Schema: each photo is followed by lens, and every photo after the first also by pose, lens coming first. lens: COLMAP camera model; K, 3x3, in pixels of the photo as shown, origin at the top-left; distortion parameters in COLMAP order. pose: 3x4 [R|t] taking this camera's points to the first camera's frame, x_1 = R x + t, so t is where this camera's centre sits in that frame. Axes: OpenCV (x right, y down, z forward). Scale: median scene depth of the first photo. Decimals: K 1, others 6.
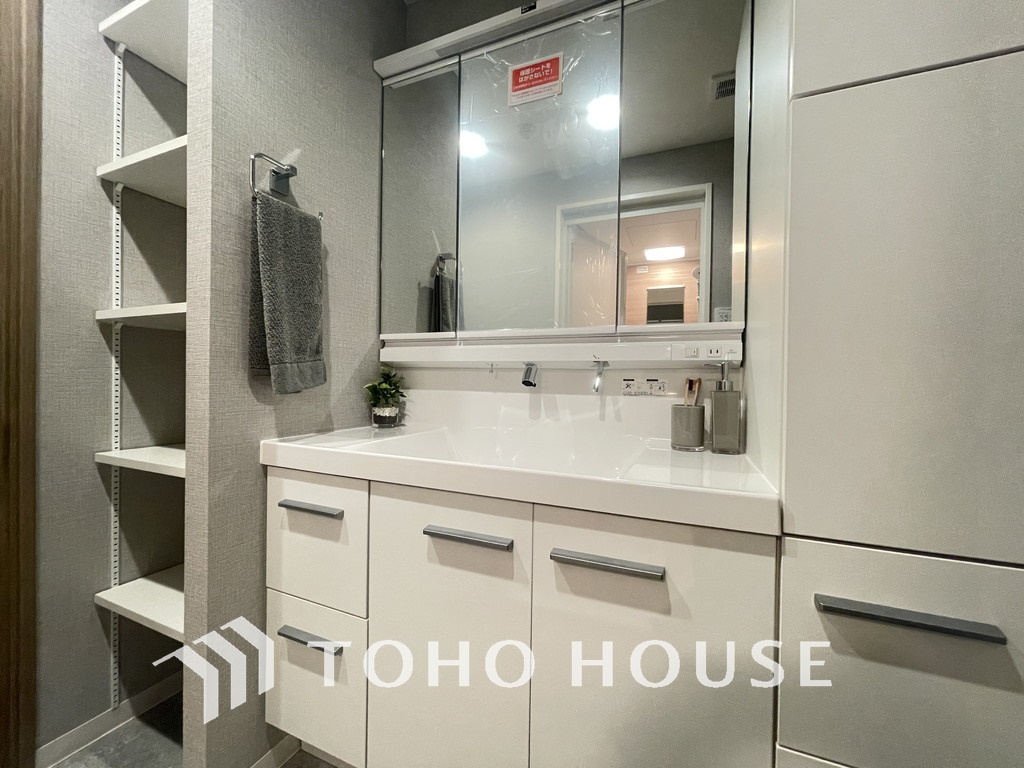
lens RADIAL K [[413.4, 0, 508.4], [0, 413.4, 382.5], [0, 0, 1]] dist [-0.000437, -0.000206]
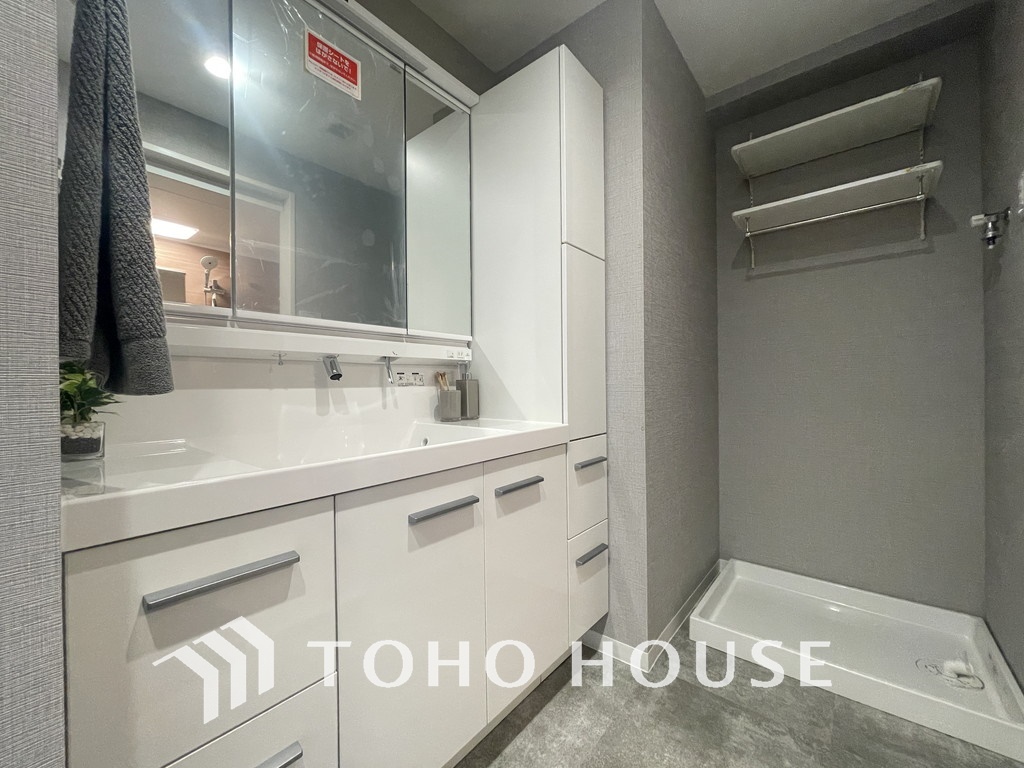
lens RADIAL K [[413.4, 0, 508.3], [0, 413.4, 381.8], [0, 0, 1]] dist [-0.000437, -0.000206]
pose [[0.278247, -0.015345, 0.960387, -0.774850], [0.019994, 0.999748, 0.010181, 0.012379], [-0.960301, 0.016369, 0.278484, 0.349175]]
